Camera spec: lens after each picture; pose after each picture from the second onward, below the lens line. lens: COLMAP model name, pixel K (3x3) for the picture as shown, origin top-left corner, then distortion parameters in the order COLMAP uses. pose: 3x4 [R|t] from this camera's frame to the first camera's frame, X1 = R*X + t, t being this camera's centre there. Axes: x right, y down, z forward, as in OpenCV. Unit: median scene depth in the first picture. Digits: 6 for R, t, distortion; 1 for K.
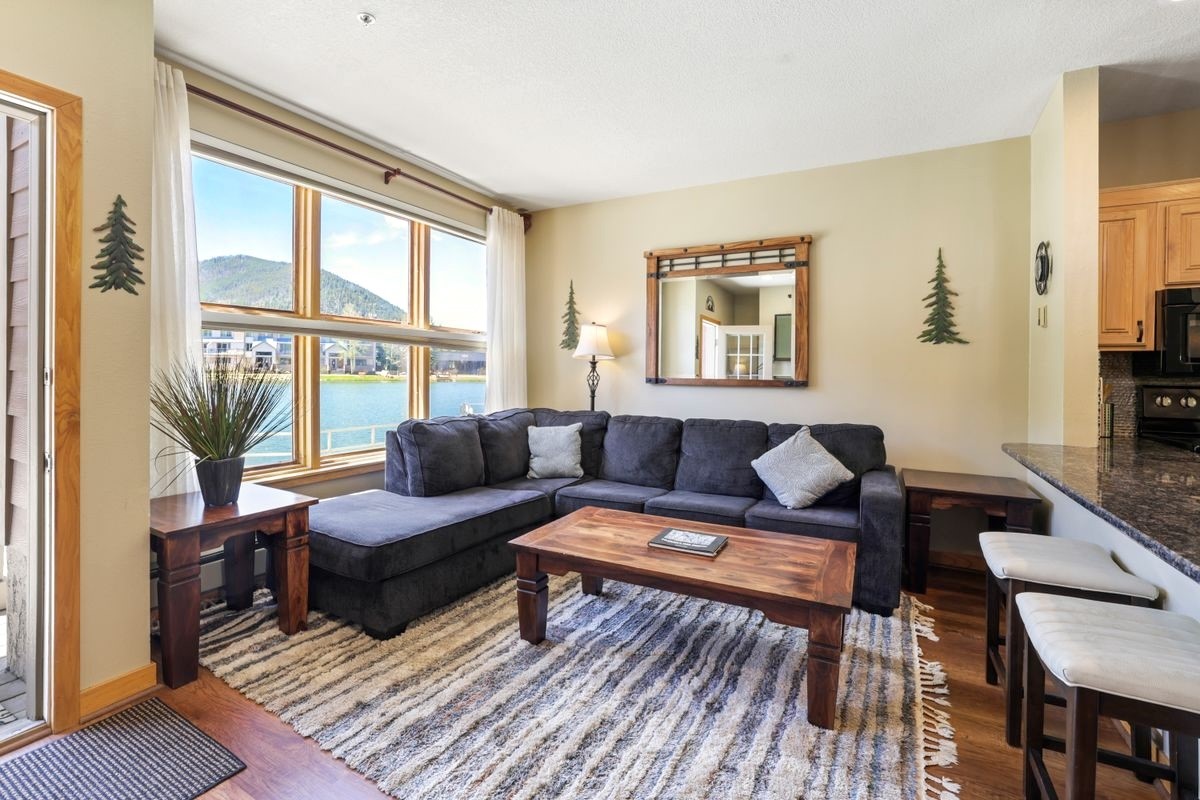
lens RADIAL K [[535.0, 0, 575.6], [0, 535.0, 369.0], [0, 0, 1]] dist [-0.018302, 0.001919]
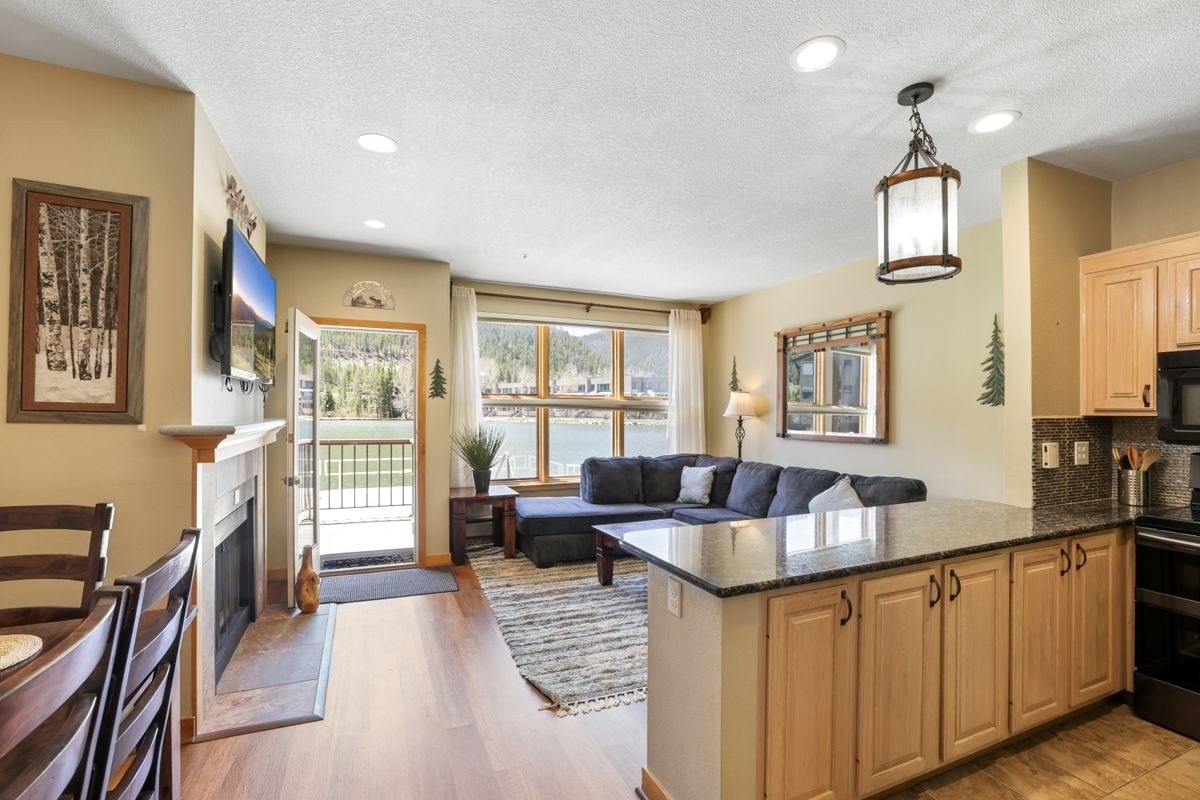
lens RADIAL K [[535.0, 0, 610.0], [0, 535.0, 408.9], [0, 0, 1]] dist [-0.018302, 0.001919]
pose [[0.803653, -0.011931, -0.594978, 1.002328], [0.005906, 0.999910, -0.012074, -0.048463], [0.595068, 0.006189, 0.803651, -0.416531]]
